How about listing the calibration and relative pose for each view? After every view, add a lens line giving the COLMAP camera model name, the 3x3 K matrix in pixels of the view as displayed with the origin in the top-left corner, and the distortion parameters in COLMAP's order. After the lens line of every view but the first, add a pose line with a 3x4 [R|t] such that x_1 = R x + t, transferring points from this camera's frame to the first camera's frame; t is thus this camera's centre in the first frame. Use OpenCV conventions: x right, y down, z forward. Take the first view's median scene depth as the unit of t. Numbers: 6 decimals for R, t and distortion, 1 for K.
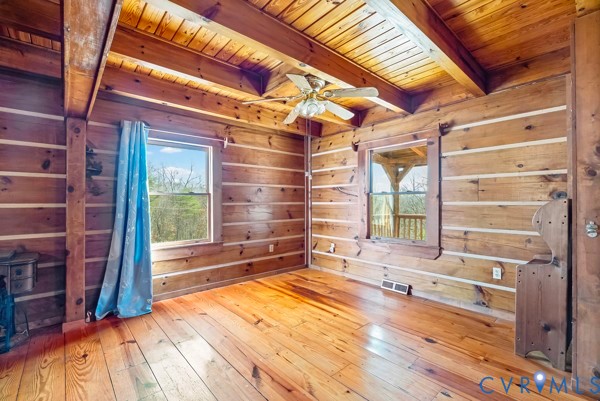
lens RADIAL K [[263.1, 0, 302.4], [0, 263.1, 200.6], [0, 0, 1]] dist [-0.002237, 0.000956]
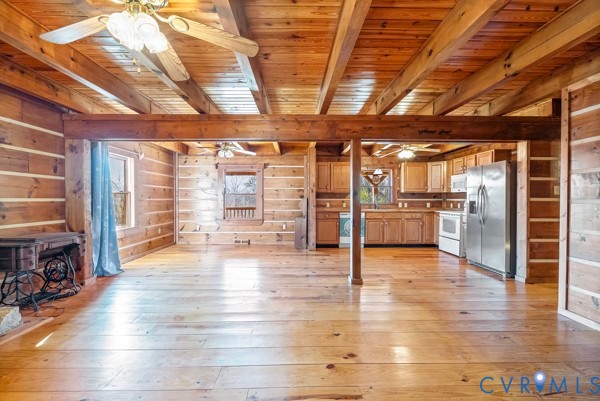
lens RADIAL K [[299.4, 0, 277.8], [0, 299.4, 201.7], [0, 0, 1]] dist [-0.001354, 0.000995]
pose [[0.681972, -0.002596, 0.731374, -0.992547], [-0.007976, 0.999908, 0.010986, 0.000559], [-0.731335, -0.013325, 0.681889, -0.647976]]
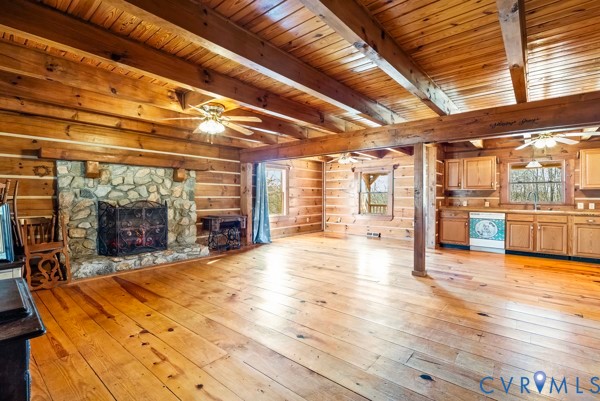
lens RADIAL K [[282.5, 0, 258.2], [0, 282.5, 197.9], [0, 0, 1]] dist [-0.009101, -0.000420]
pose [[0.999370, 0.006259, 0.034948, -0.645848], [-0.006704, 0.999898, 0.012631, -0.008983], [-0.034866, -0.012857, 0.999309, -1.241120]]
